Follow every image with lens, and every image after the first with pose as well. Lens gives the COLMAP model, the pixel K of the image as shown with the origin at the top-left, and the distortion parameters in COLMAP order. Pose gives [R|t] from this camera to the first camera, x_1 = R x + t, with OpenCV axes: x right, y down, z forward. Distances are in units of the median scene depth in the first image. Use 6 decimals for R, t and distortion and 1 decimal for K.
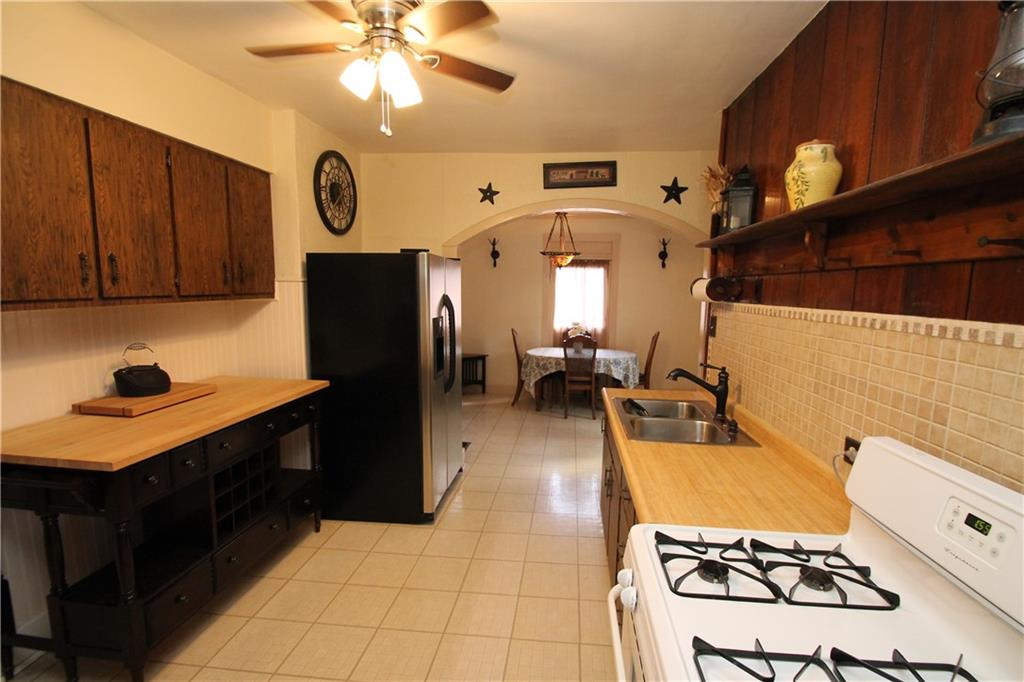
lens RADIAL K [[473.4, 0, 516.6], [0, 473.4, 349.7], [0, 0, 1]] dist [-0.008120, -0.006339]
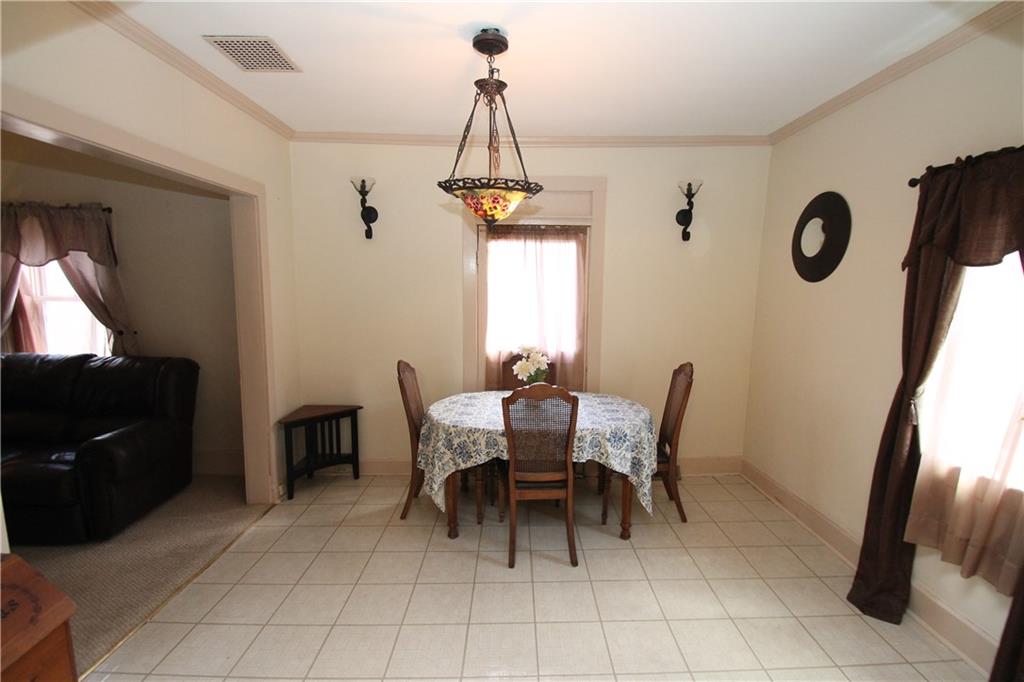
lens RADIAL K [[442.0, 0, 522.9], [0, 442.0, 342.8], [0, 0, 1]] dist [-0.019570, -0.000115]
pose [[0.990733, -0.020942, 0.134203, 0.111698], [0.020959, 0.999780, 0.001287, -0.120478], [-0.134201, 0.001538, 0.990953, 1.039114]]
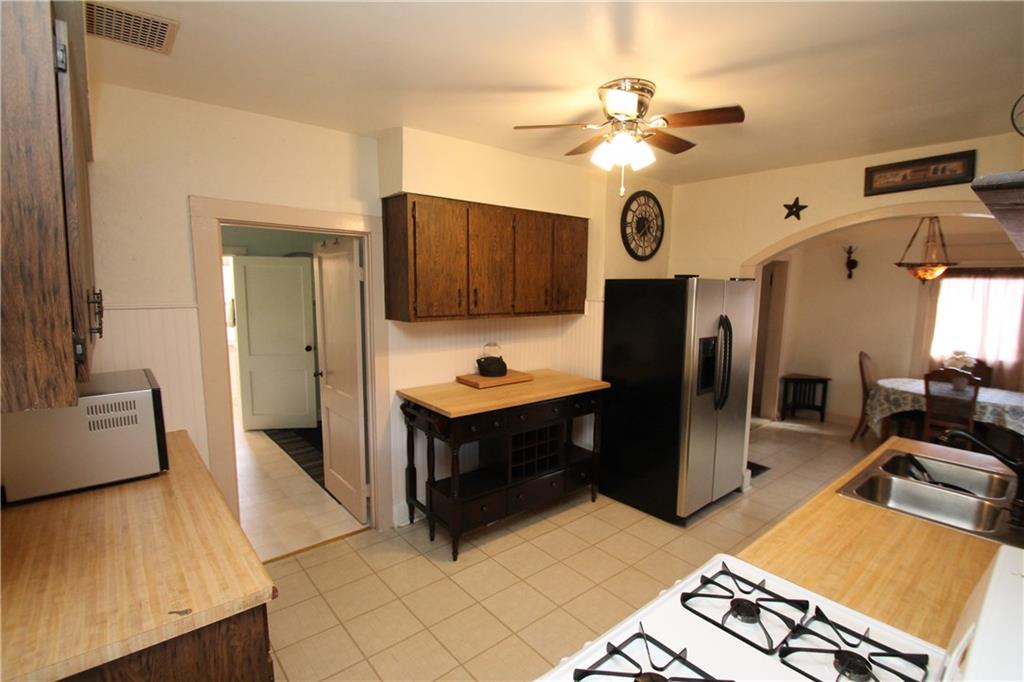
lens RADIAL K [[473.4, 0, 530.6], [0, 473.4, 348.3], [0, 0, 1]] dist [-0.008120, -0.006339]
pose [[0.725771, 0.083769, -0.682817, 0.267714], [-0.091534, 0.995492, 0.024837, -0.033714], [0.681819, 0.044474, 0.730168, -0.042658]]
